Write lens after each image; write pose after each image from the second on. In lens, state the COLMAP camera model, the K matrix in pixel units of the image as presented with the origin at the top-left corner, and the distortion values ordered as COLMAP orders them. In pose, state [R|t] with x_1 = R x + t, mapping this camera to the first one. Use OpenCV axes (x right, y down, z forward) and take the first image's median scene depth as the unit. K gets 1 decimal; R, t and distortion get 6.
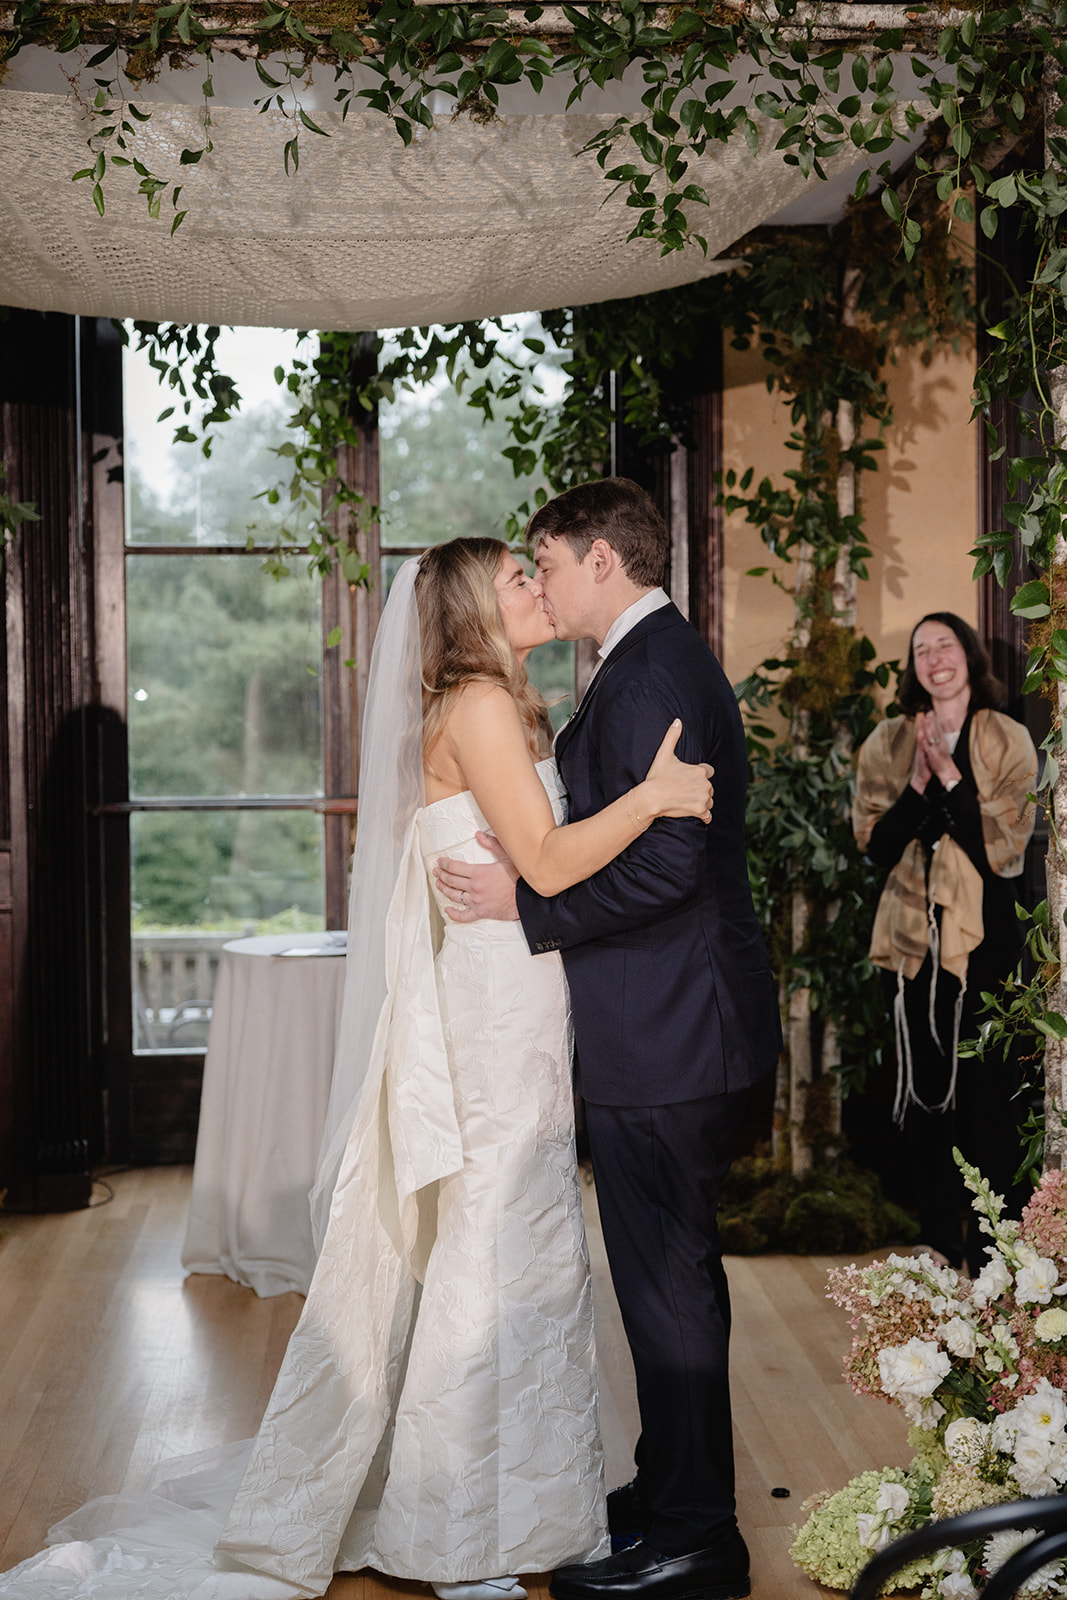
lens RADIAL K [[2644.0, 0, 533.4], [0, 2644.0, 796.9], [0, 0, 1]] dist [-0.000694, 0.000000]
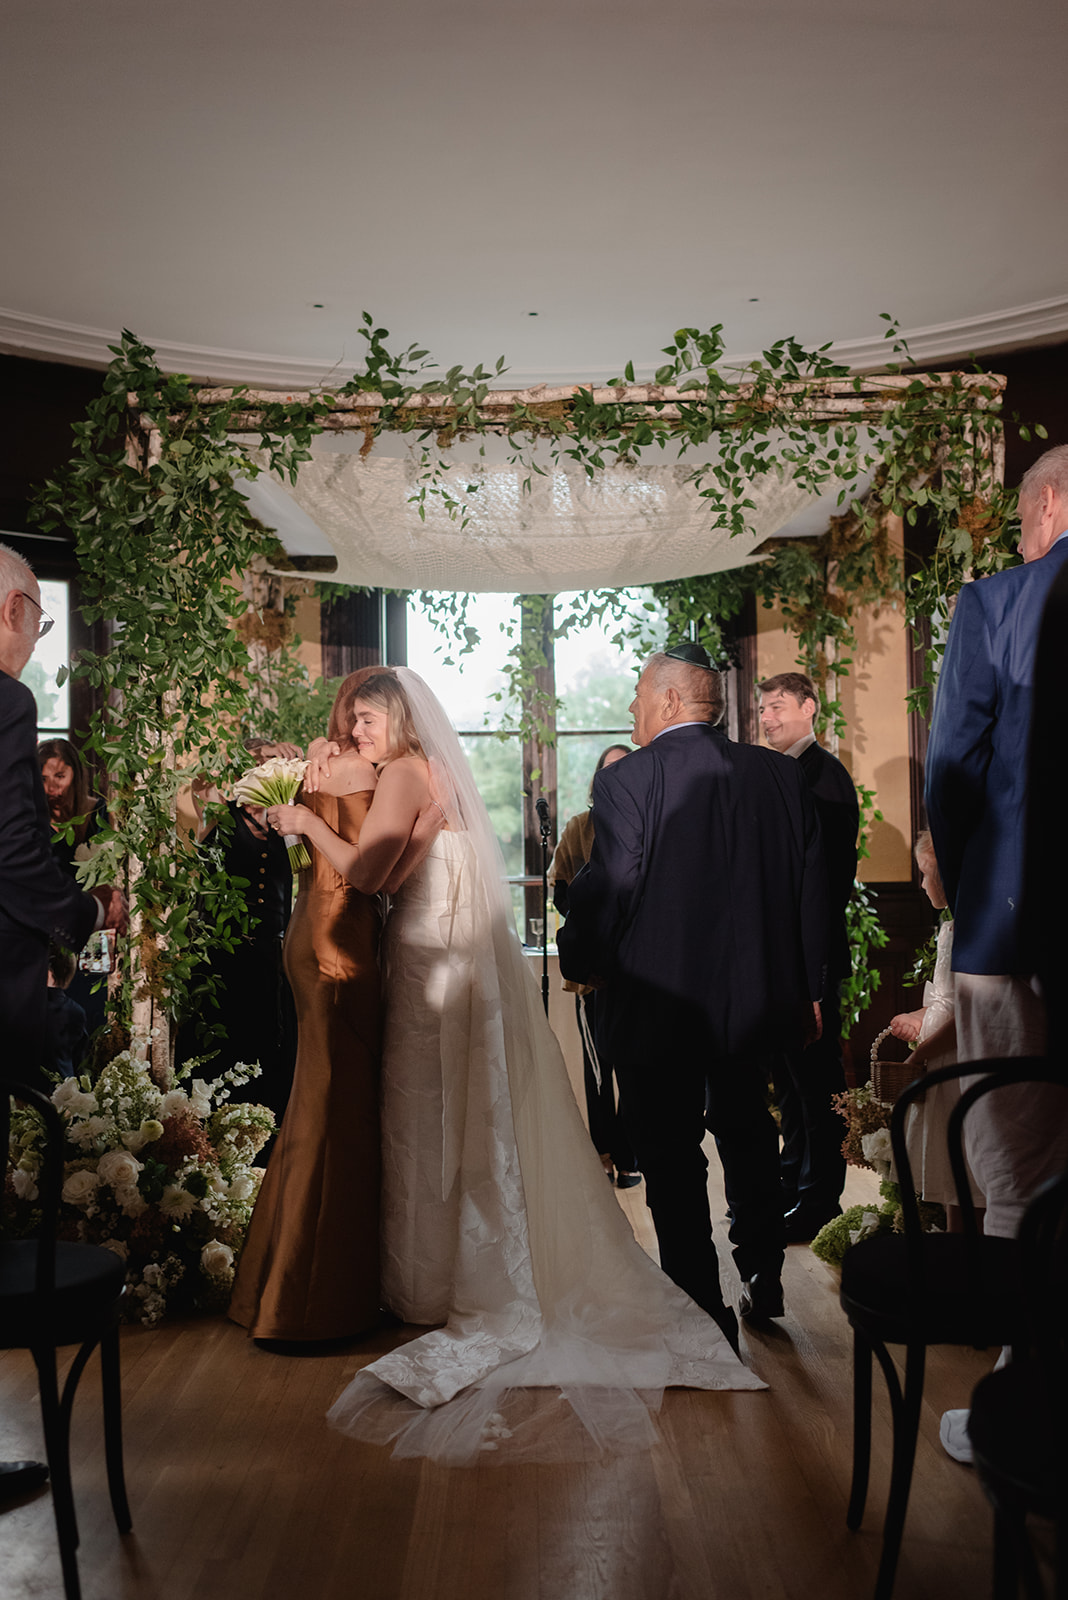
lens RADIAL K [[1678.9, 0, 542.5], [0, 1678.9, 826.7], [0, 0, 1]] dist [-0.005358, 0.000000]
pose [[0.998795, -0.008669, -0.048304, -0.018712], [0.005514, 0.997866, -0.065062, 0.047885], [0.048765, 0.064718, 0.996711, -0.100830]]
